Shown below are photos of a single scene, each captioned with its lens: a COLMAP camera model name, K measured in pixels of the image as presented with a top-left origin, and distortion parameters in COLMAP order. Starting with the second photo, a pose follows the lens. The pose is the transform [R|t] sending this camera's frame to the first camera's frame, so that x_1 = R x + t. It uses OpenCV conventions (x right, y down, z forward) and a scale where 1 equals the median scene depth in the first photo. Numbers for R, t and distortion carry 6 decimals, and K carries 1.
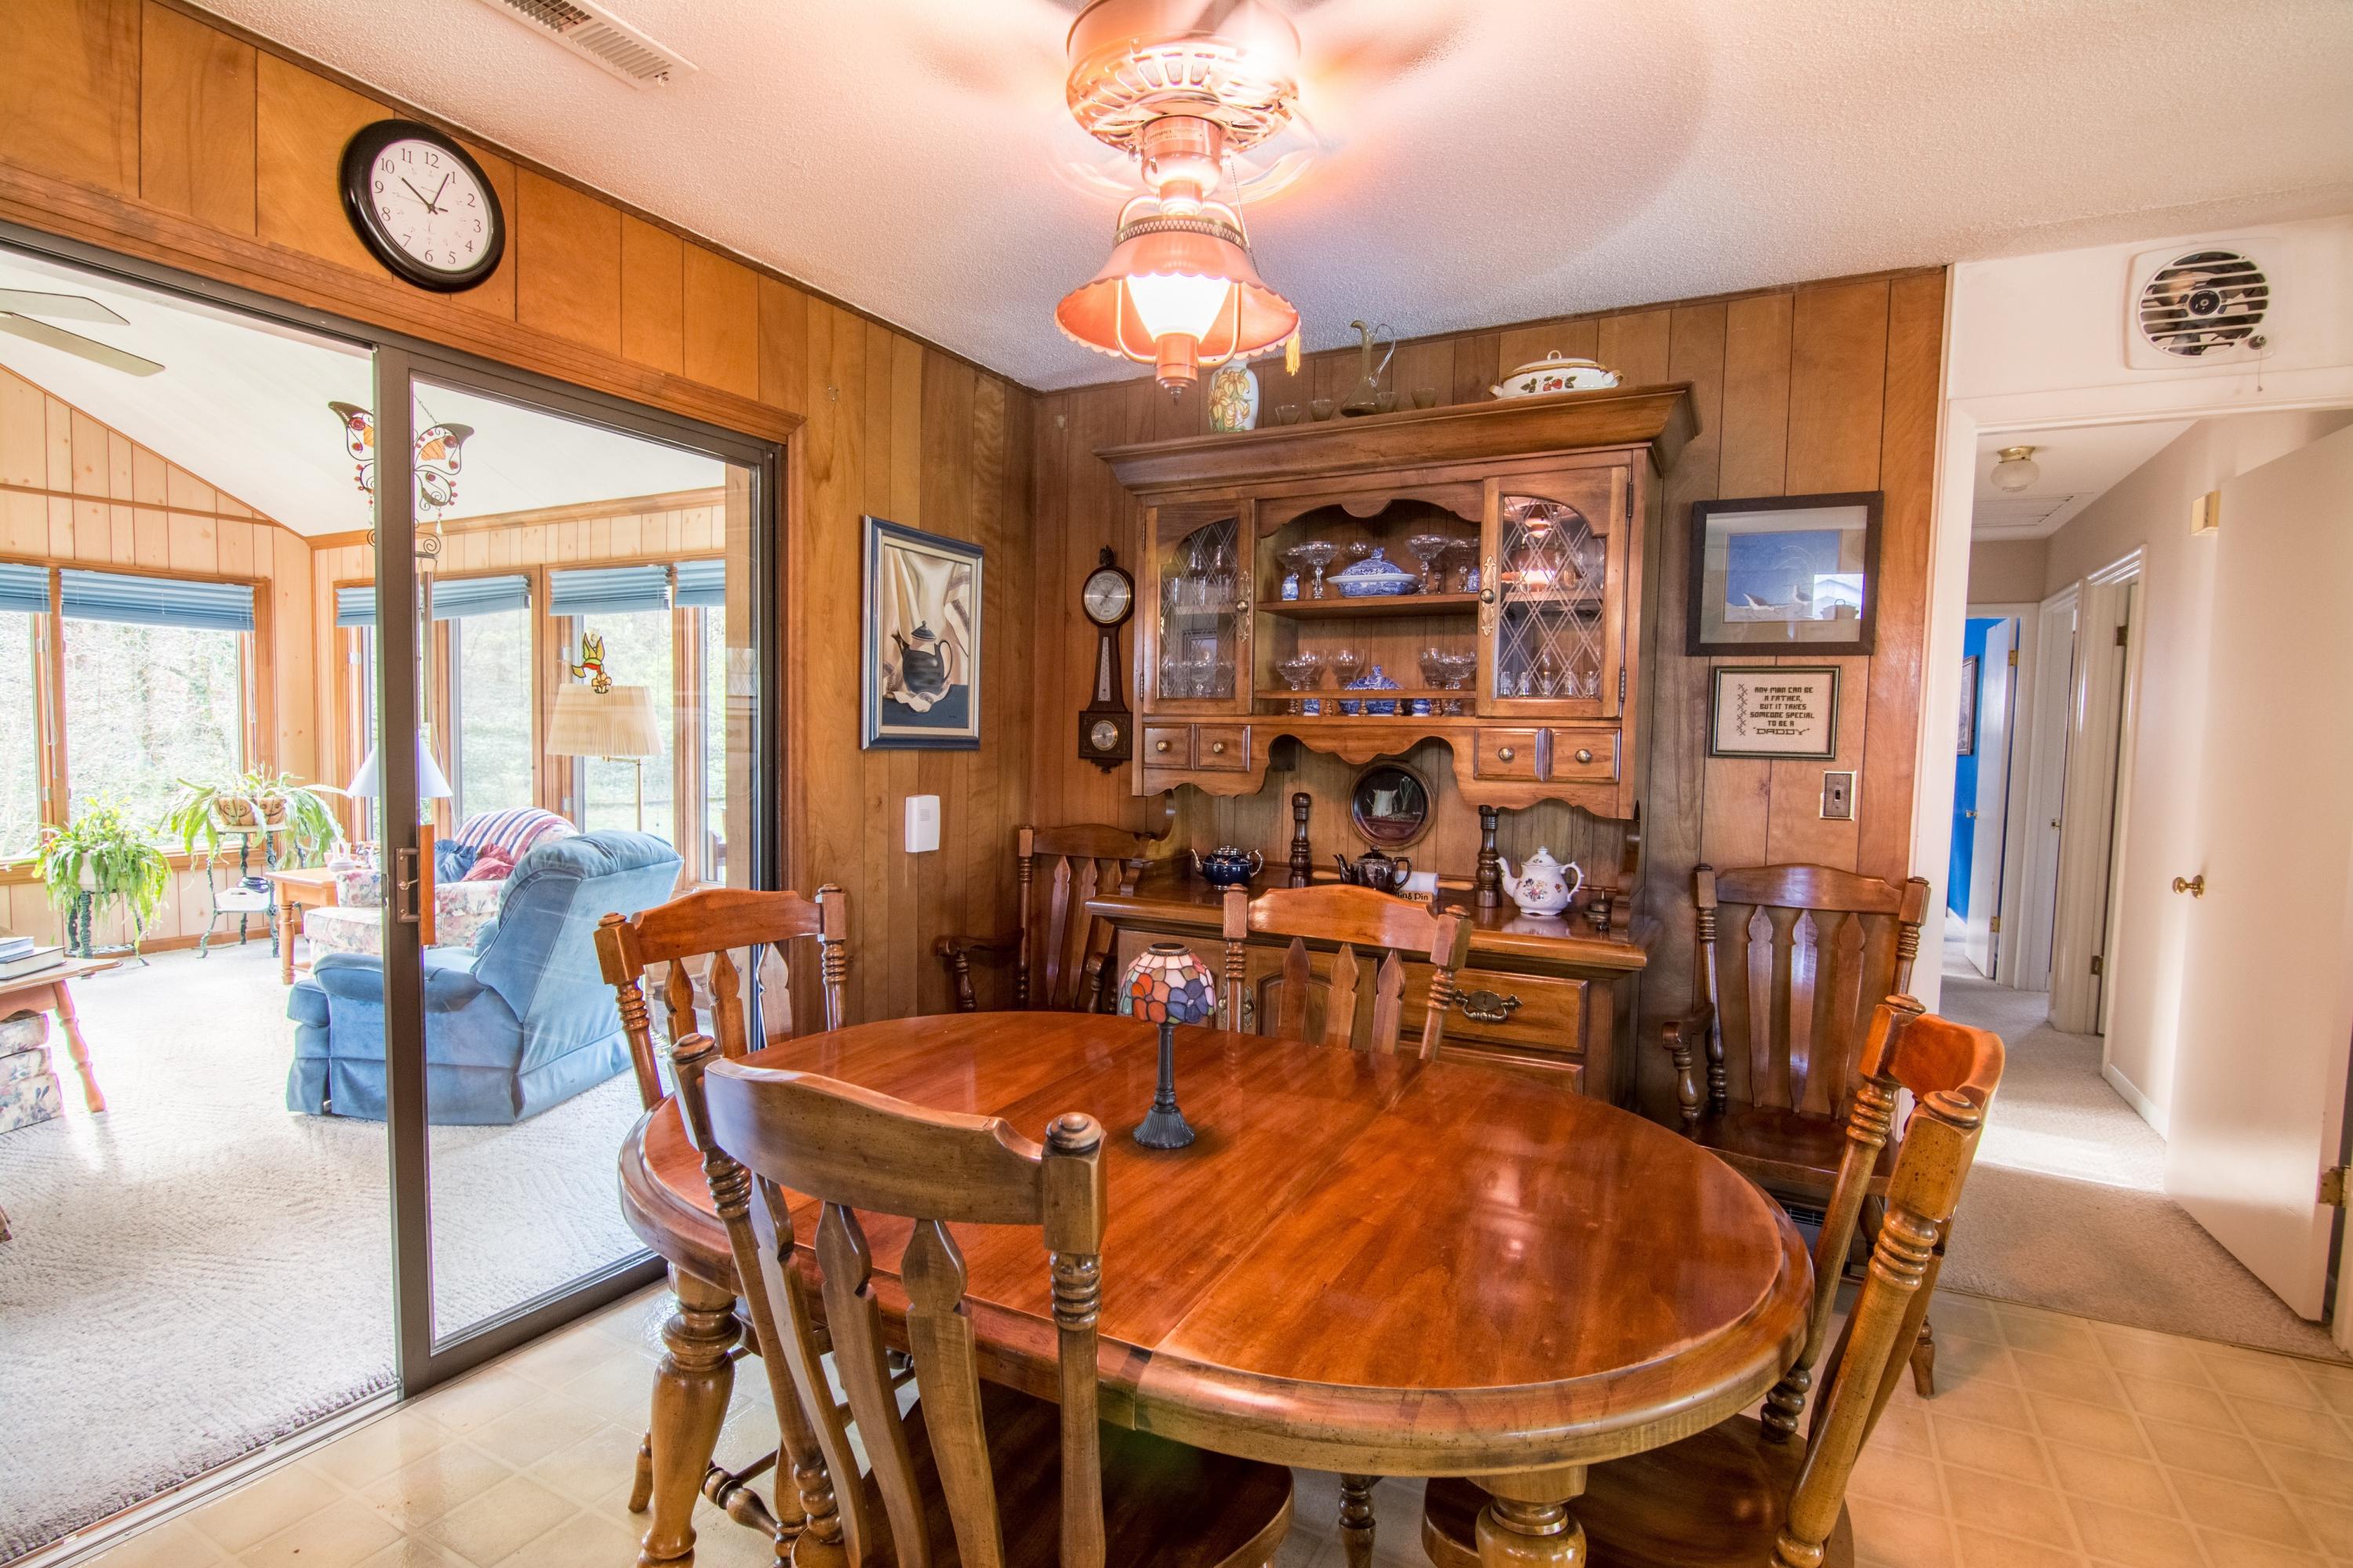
lens RADIAL K [[1155.3, 0, 1171.1], [0, 1155.3, 798.2], [0, 0, 1]] dist [-0.017869, -0.004371]
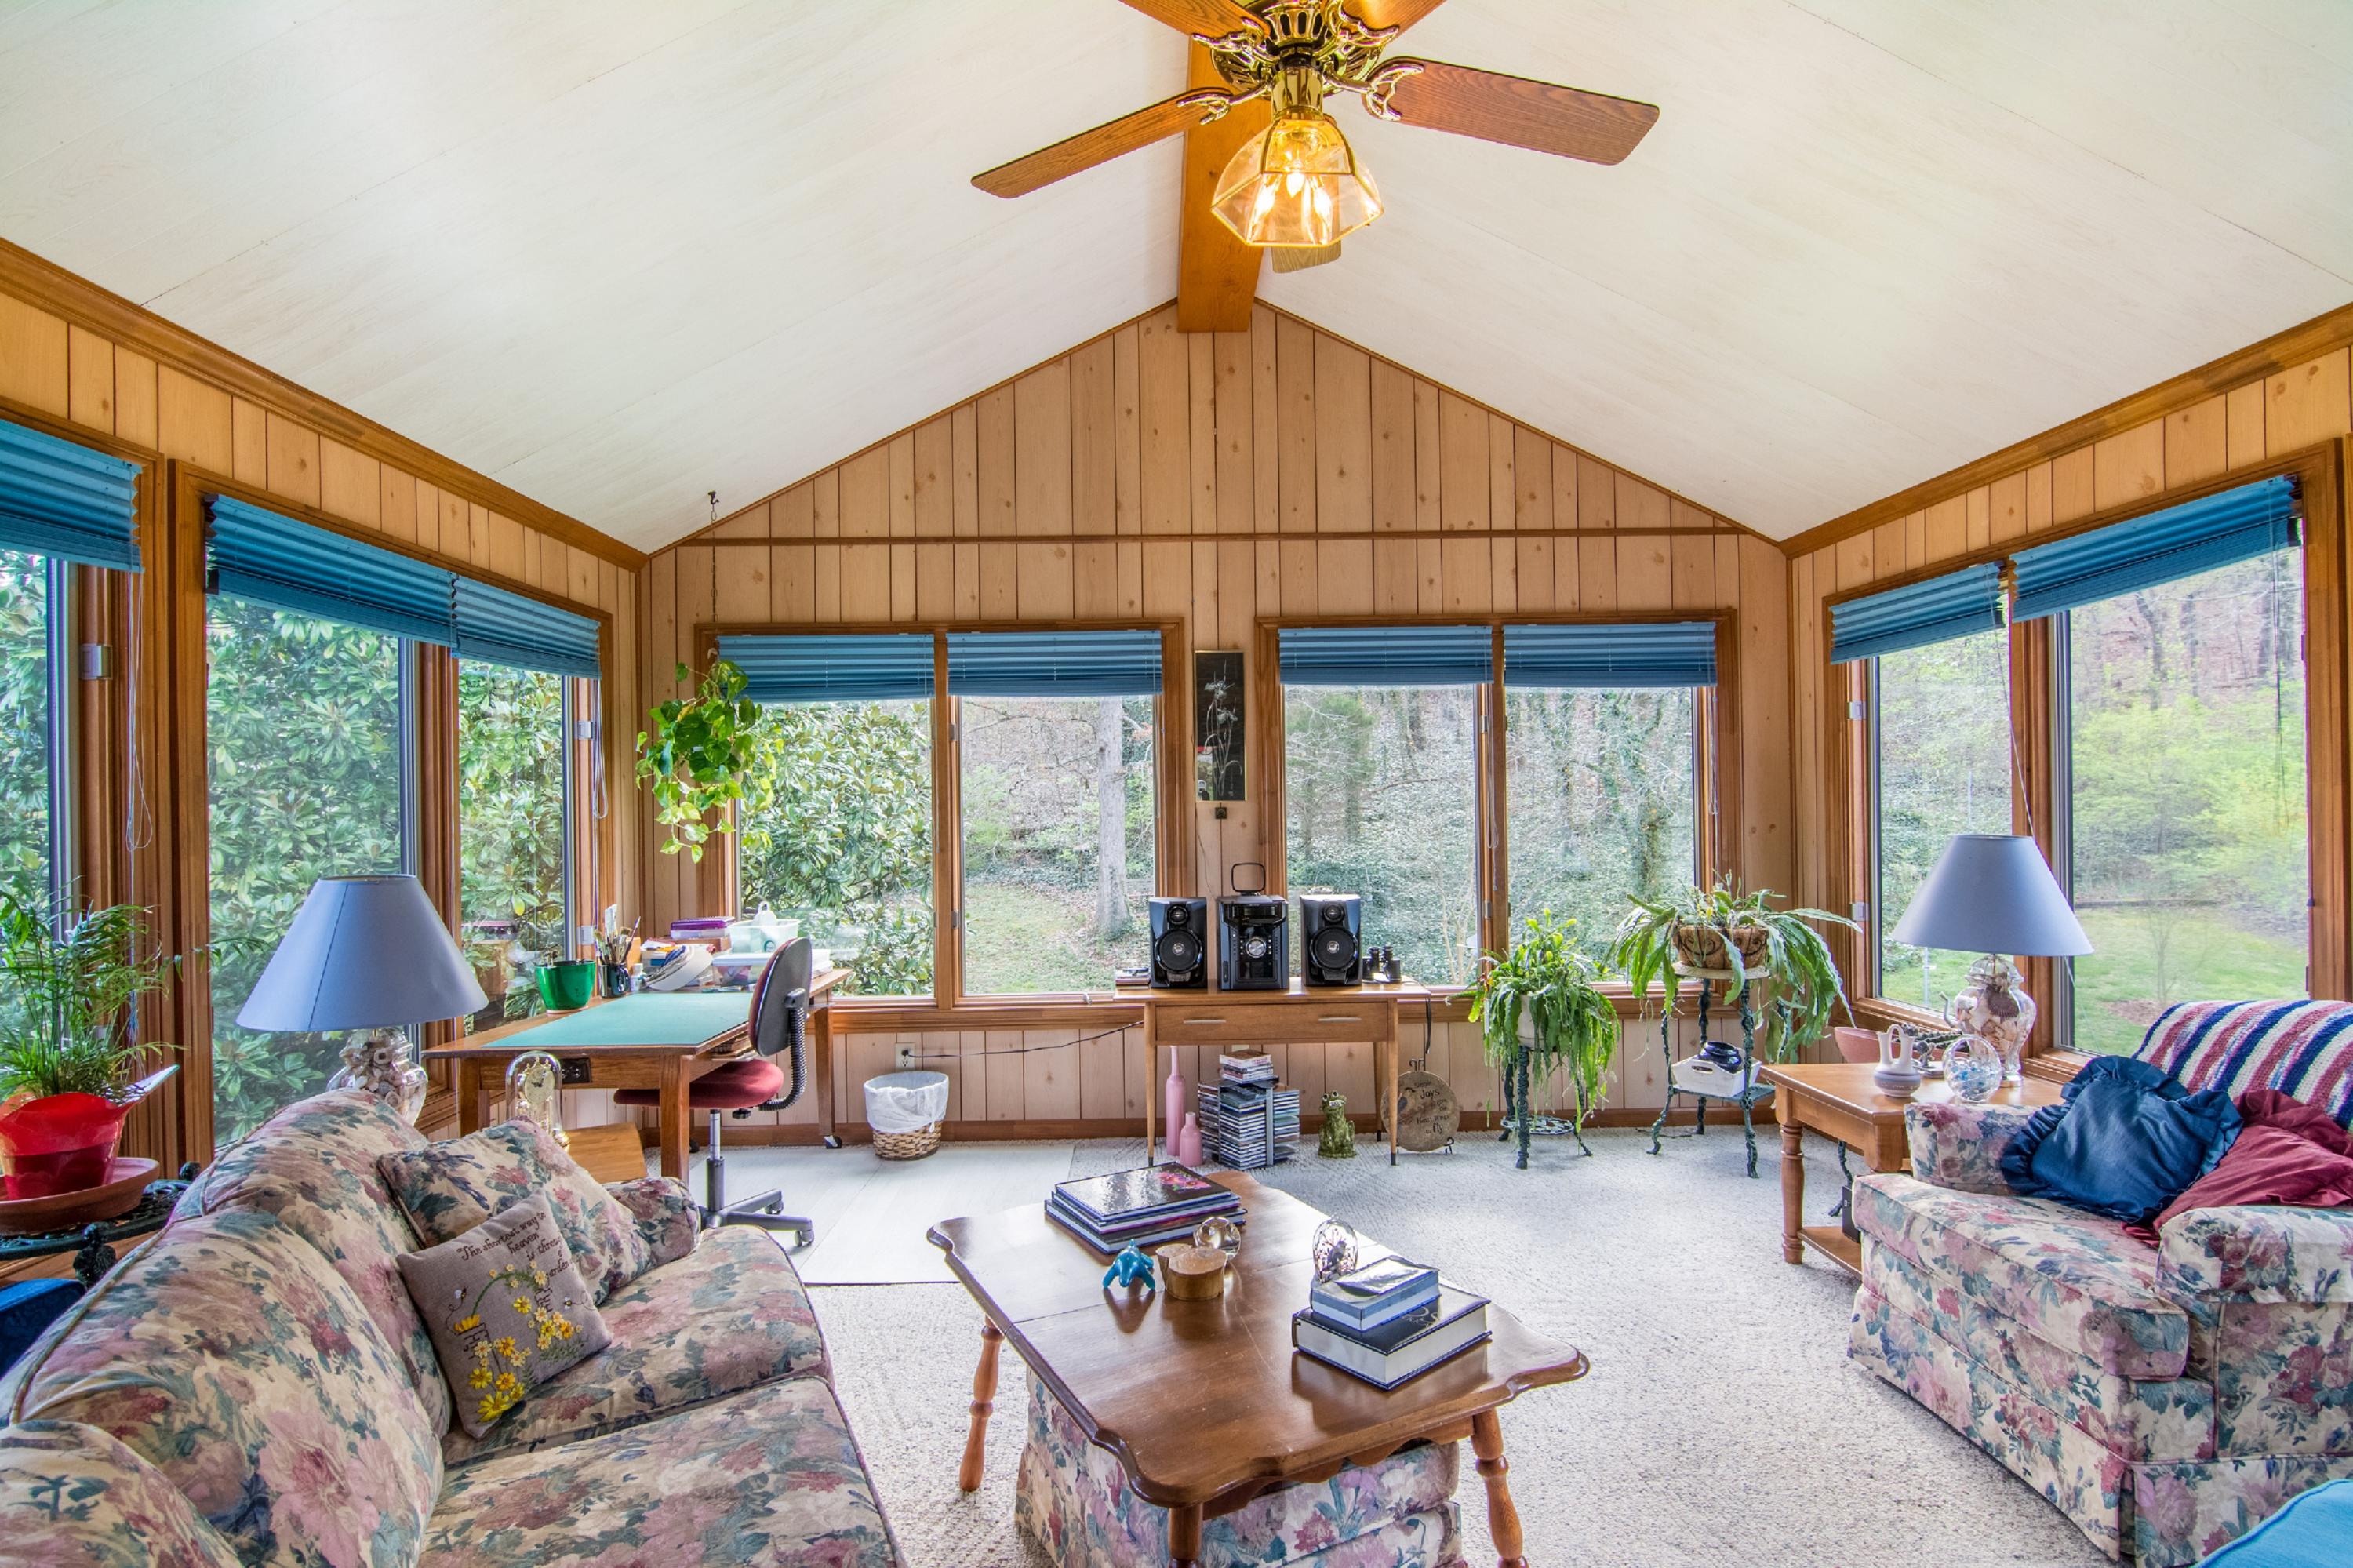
lens RADIAL K [[1155.3, 0, 1170.2], [0, 1155.3, 801.5], [0, 0, 1]] dist [-0.017869, -0.004371]
pose [[0.488259, -0.030883, -0.872152, -0.386291], [-0.030484, 0.998160, -0.052411, -0.029316], [0.872166, 0.052177, 0.486420, 0.399253]]
